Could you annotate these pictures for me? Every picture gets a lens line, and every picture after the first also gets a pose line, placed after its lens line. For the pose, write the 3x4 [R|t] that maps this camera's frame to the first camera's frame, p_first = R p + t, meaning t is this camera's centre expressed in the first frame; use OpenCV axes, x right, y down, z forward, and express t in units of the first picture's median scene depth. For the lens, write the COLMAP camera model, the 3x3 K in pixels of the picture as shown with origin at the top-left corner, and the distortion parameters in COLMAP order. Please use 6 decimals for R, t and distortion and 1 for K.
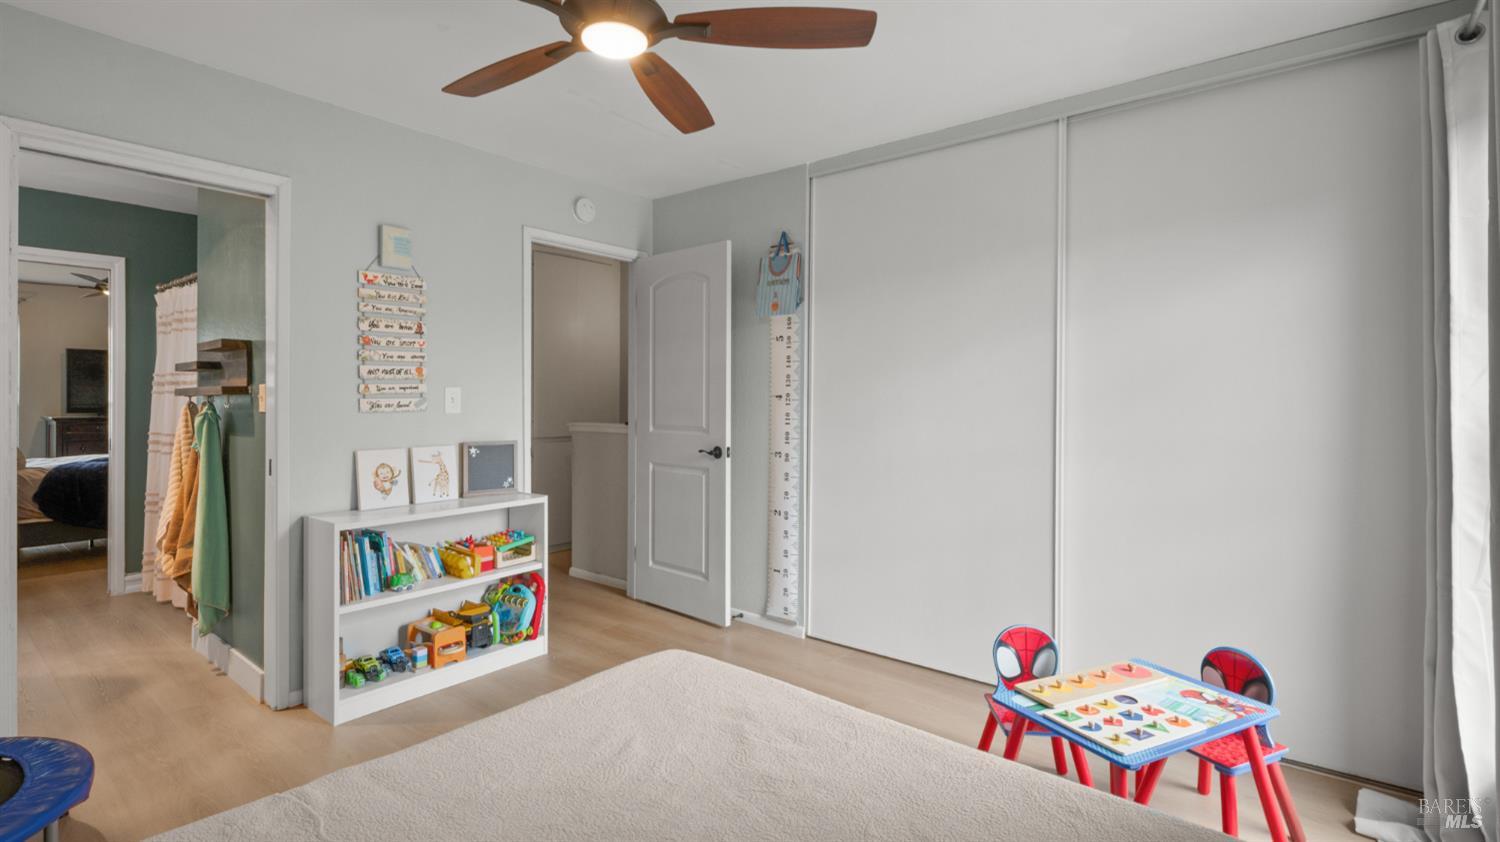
lens RADIAL K [[684.3, 0, 743.6], [0, 684.3, 408.3], [0, 0, 1]] dist [0.002667, 0.000164]
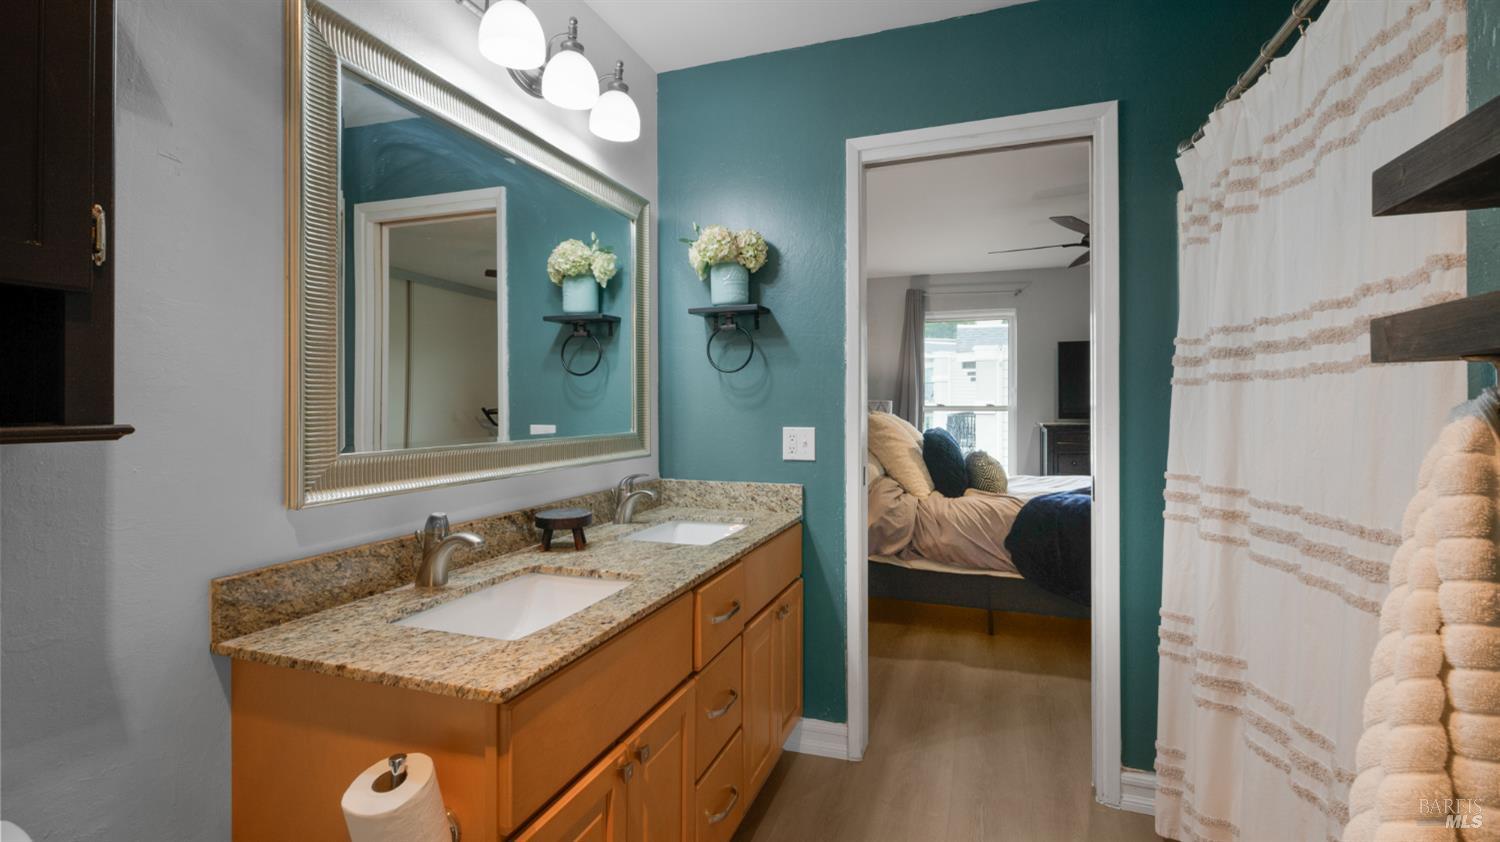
lens RADIAL K [[684.3, 0, 745.8], [0, 684.3, 414.1], [0, 0, 1]] dist [0.002667, 0.000164]
pose [[0.351950, -0.005486, -0.936003, -0.548522], [0.005945, 0.999976, -0.003625, -0.003040], [0.936000, -0.004289, 0.351974, 0.590566]]
